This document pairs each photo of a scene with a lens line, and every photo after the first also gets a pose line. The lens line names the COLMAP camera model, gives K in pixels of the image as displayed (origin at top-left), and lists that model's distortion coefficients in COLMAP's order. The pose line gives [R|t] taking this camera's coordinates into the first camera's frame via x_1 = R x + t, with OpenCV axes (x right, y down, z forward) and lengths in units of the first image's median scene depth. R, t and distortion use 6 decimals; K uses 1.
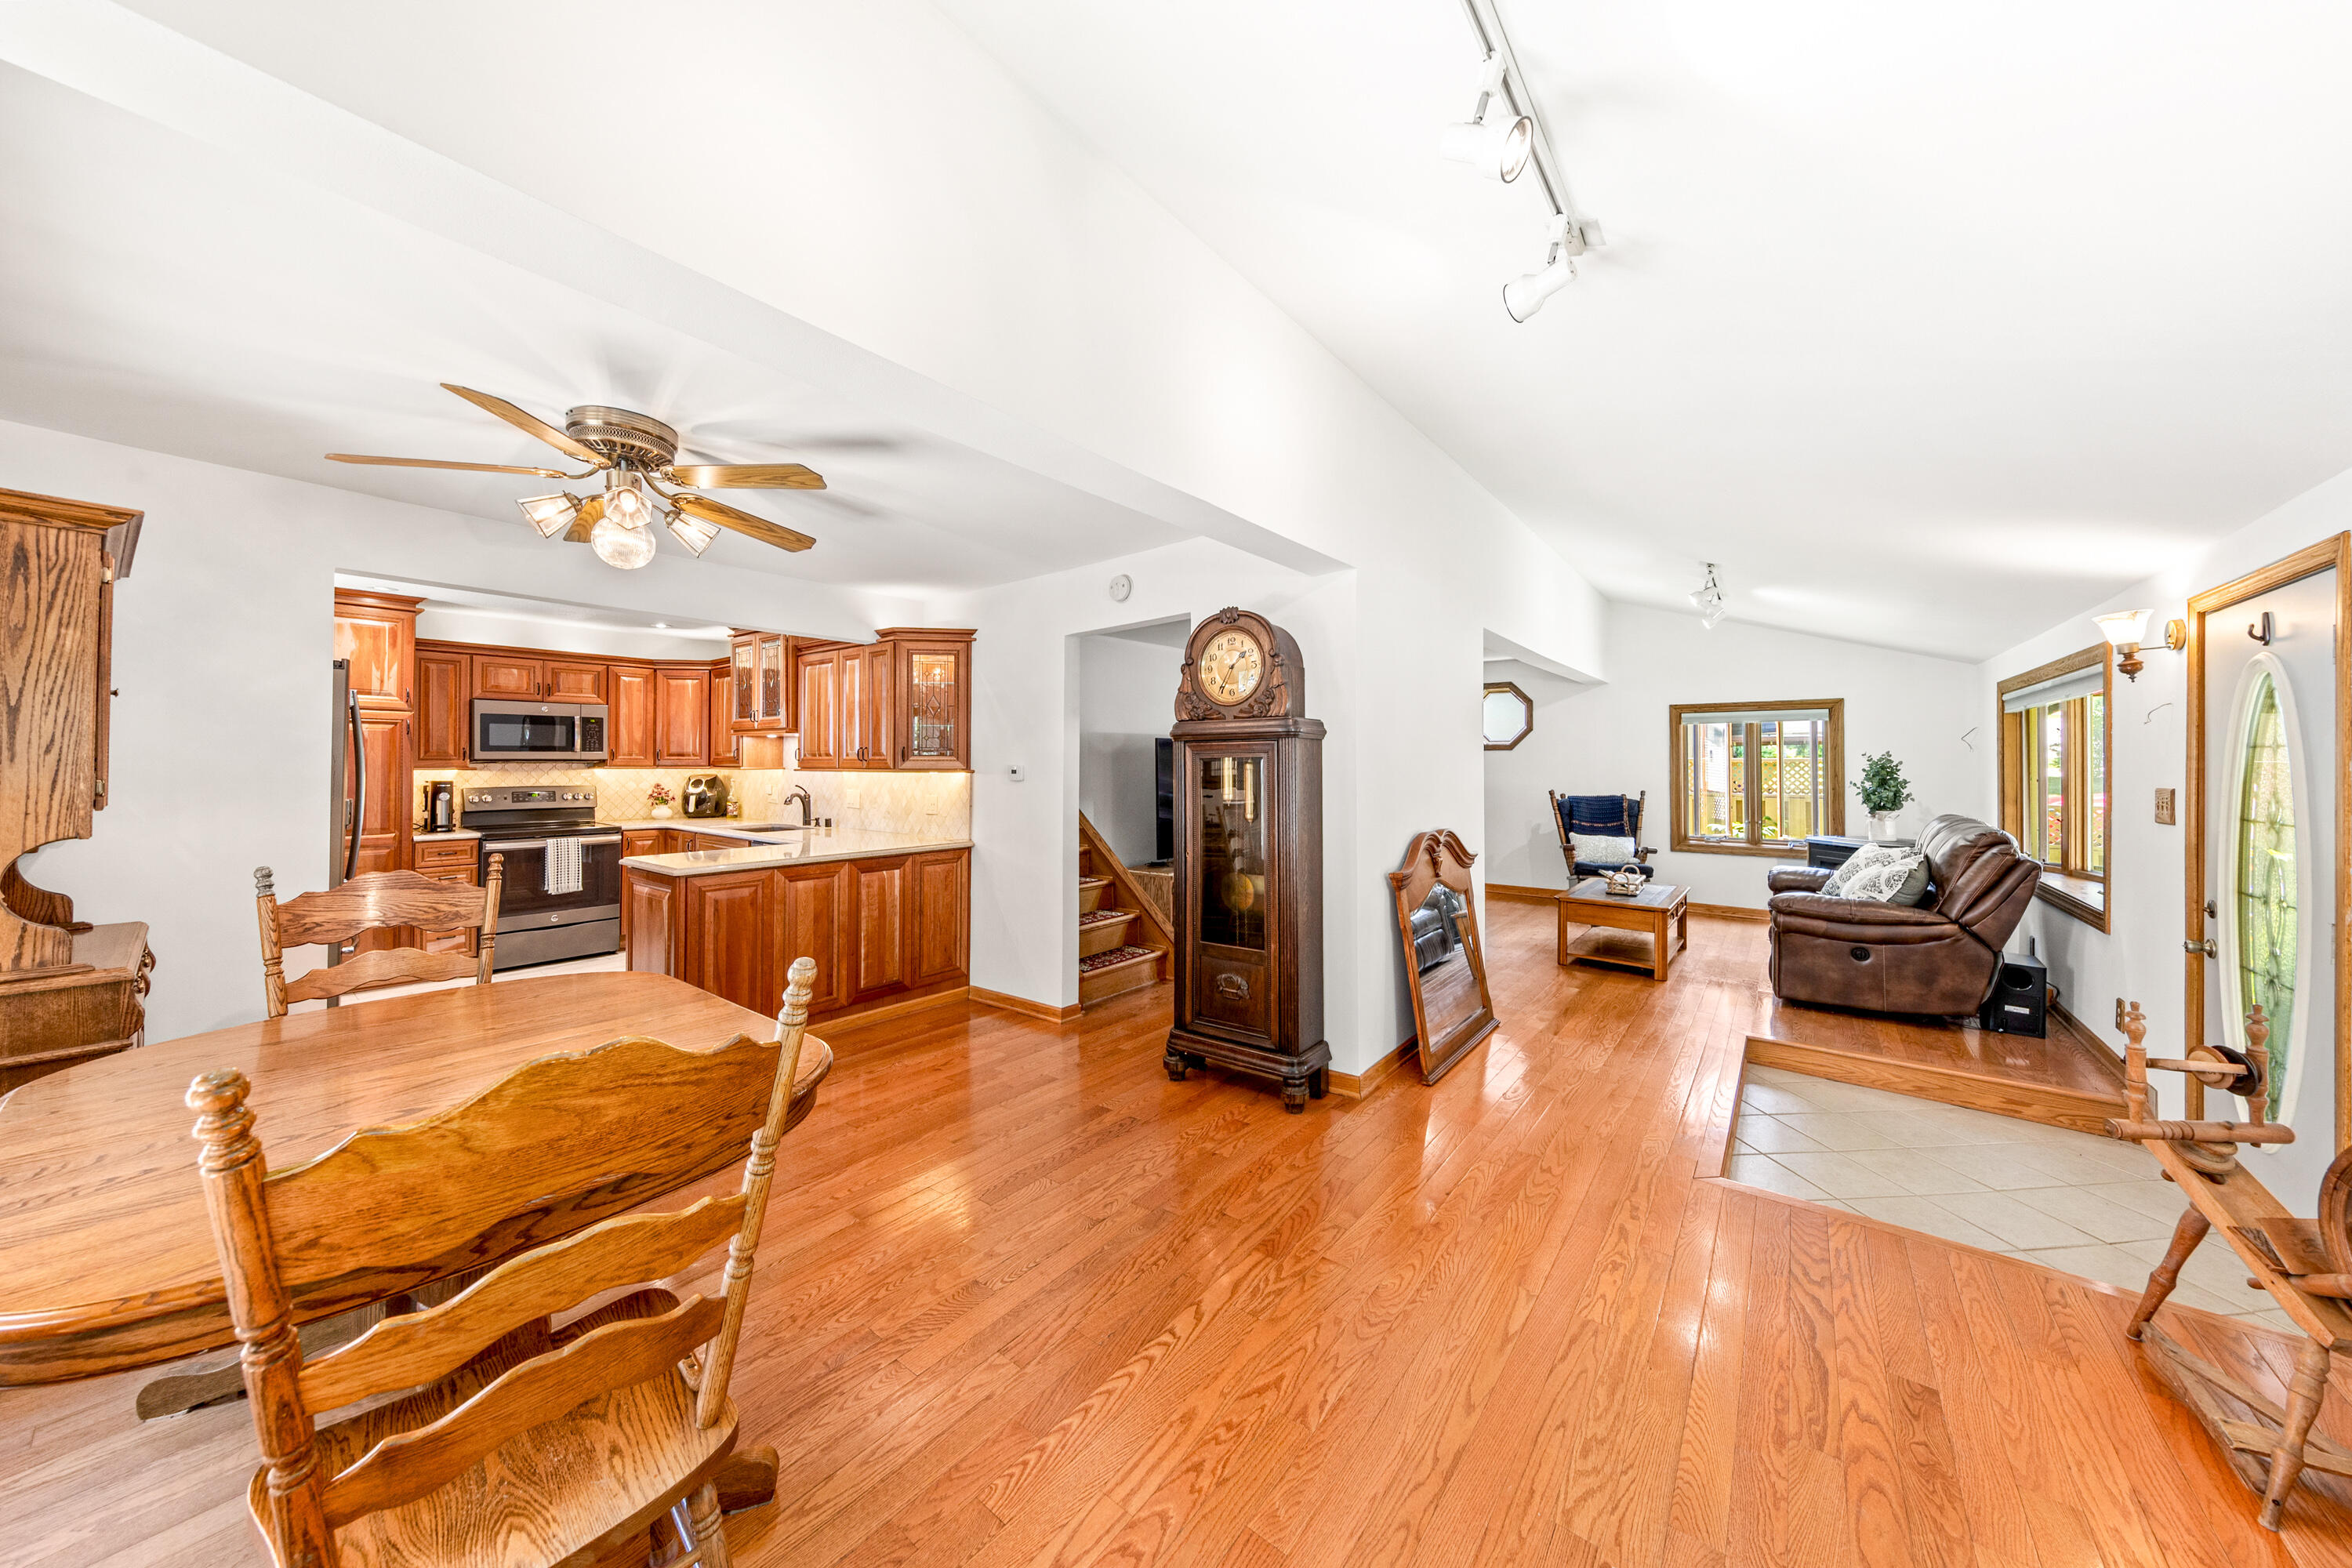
lens RADIAL K [[797.1, 0, 1168.3], [0, 797.1, 762.0], [0, 0, 1]] dist [0.000396, 0.000024]
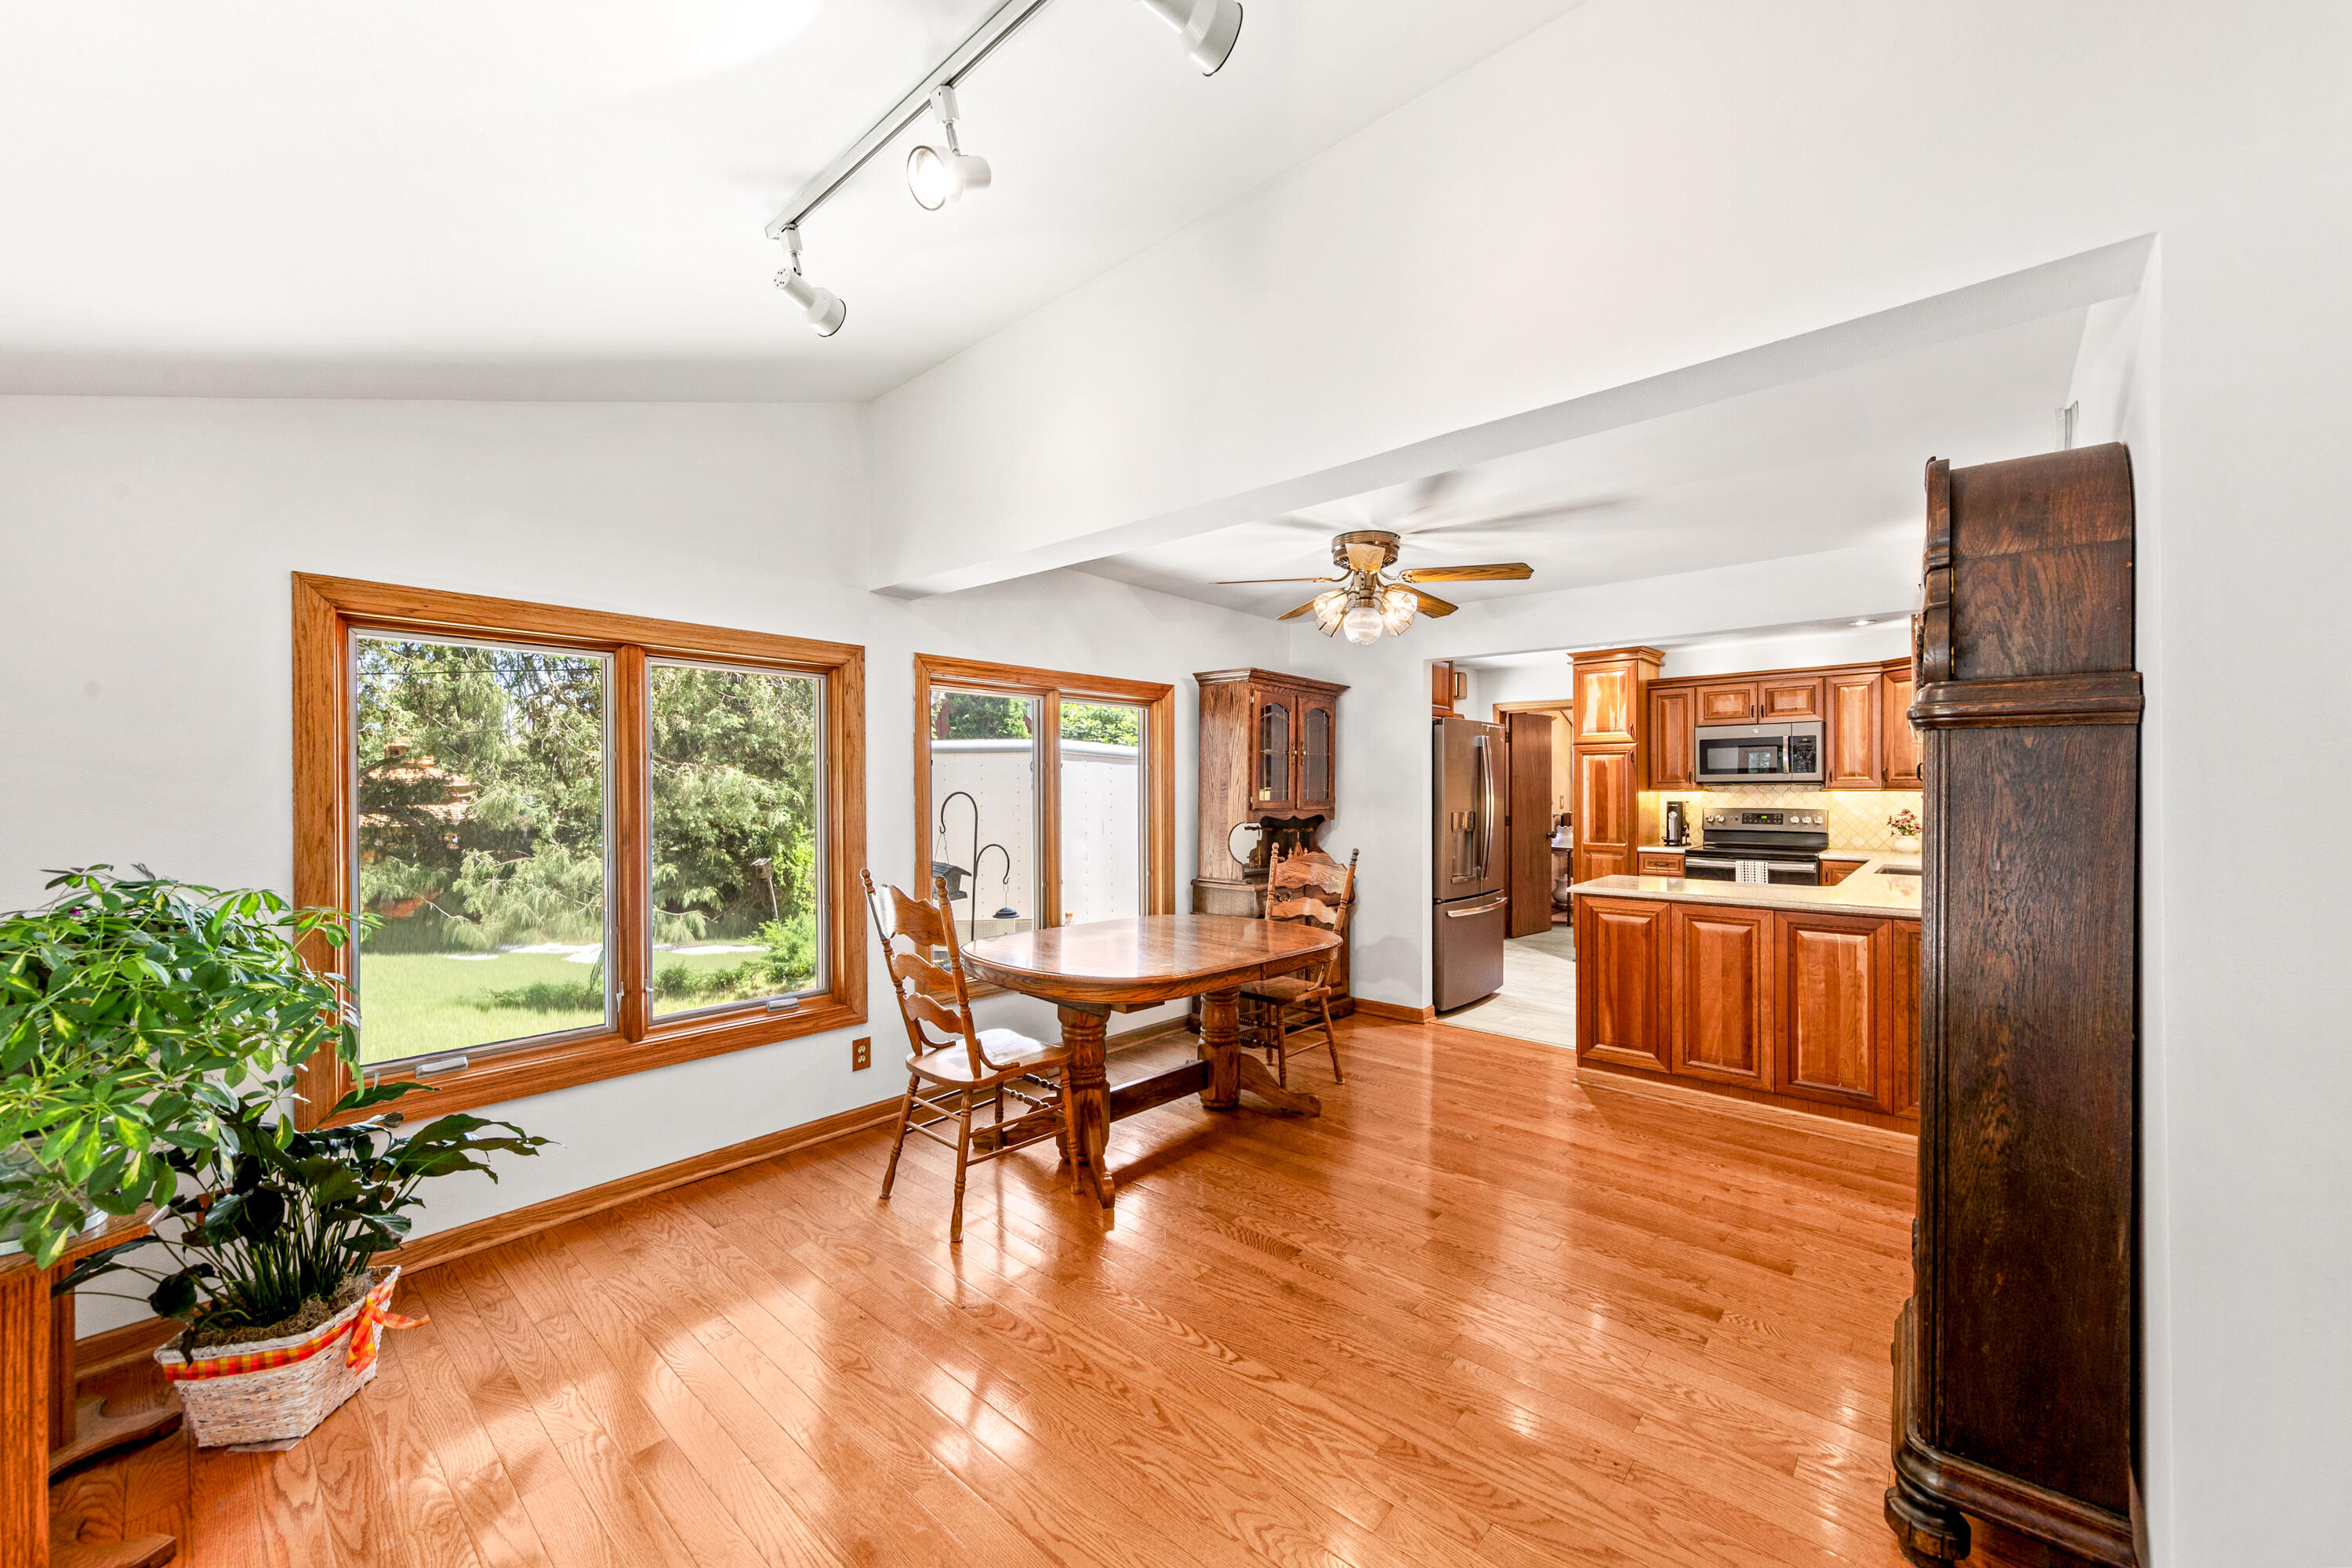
lens RADIAL K [[894.8, 0, 1166.4], [0, 894.8, 789.2], [0, 0, 1]] dist [-0.000370, -0.000009]
pose [[-0.064648, 0.002936, -0.997904, 0.401217], [0.003644, 0.999990, 0.002707, 0.000108], [0.997901, -0.003461, -0.064658, 0.351905]]
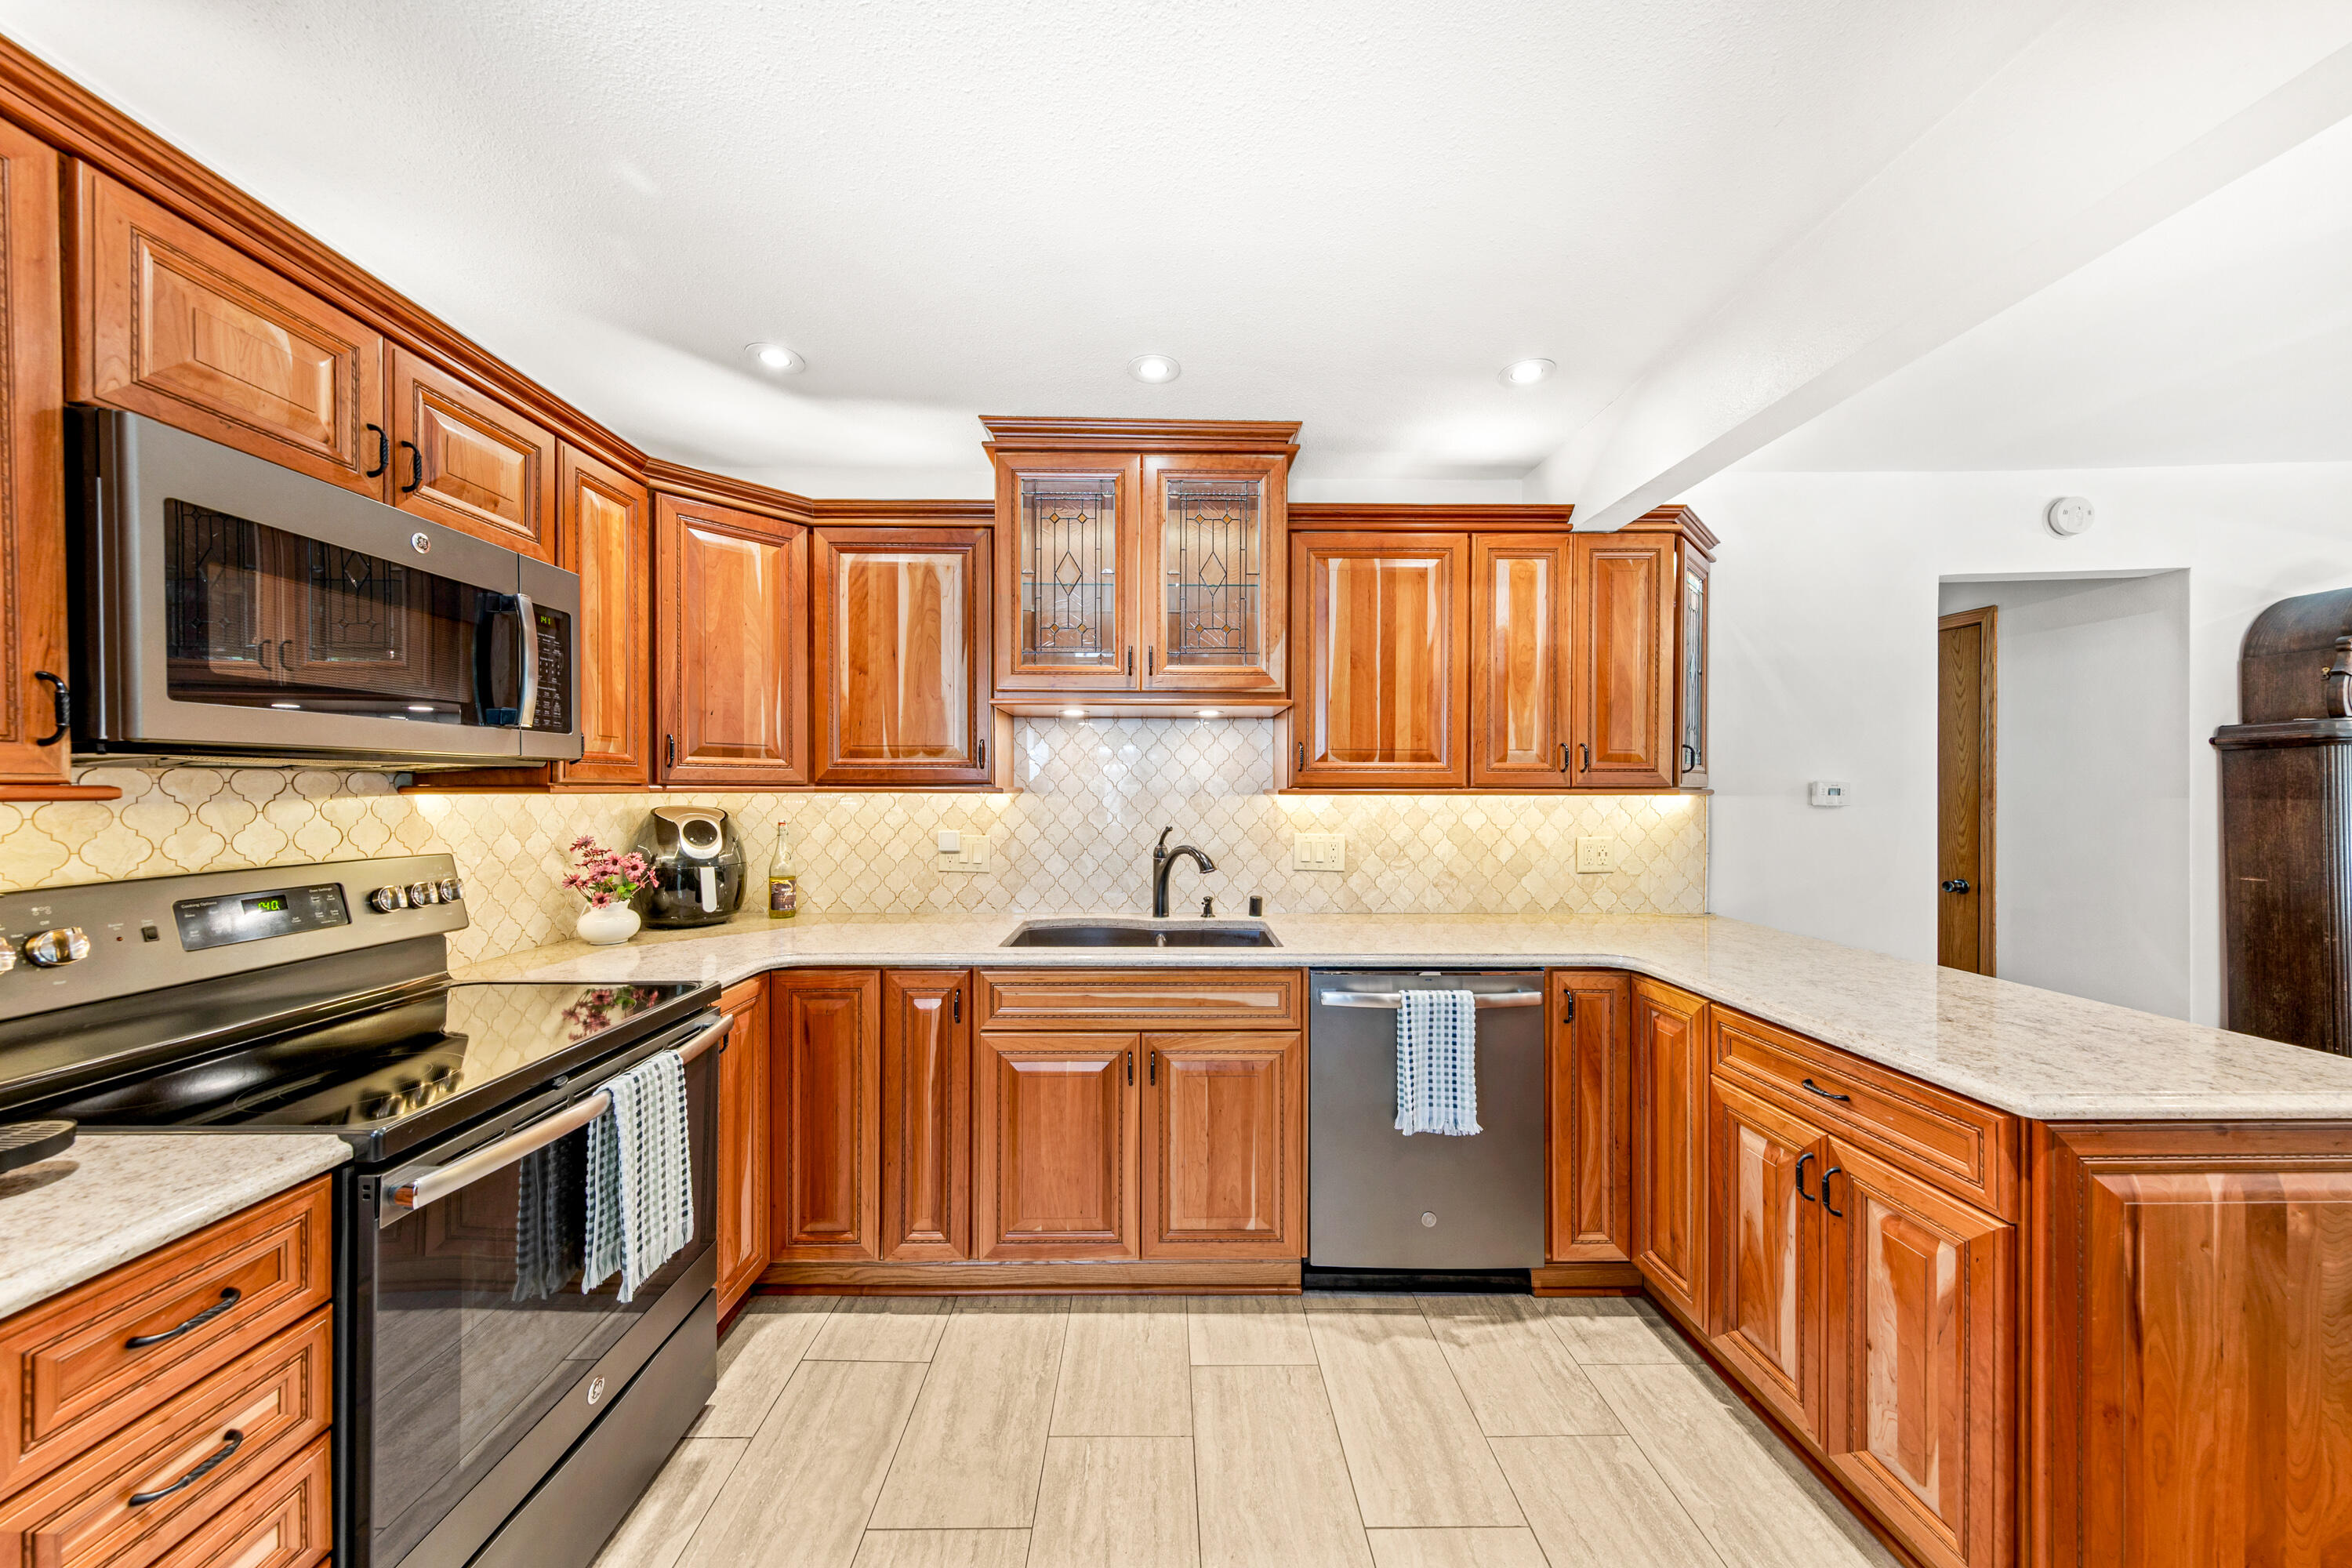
lens RADIAL K [[797.1, 0, 1171.4], [0, 797.1, 788.1], [0, 0, 1]] dist [0.000396, 0.000024]
pose [[0.782762, -0.002121, 0.622318, -0.794668], [-0.002133, 0.999979, 0.006090, 0.005308], [-0.622318, -0.006094, 0.782741, 0.702261]]
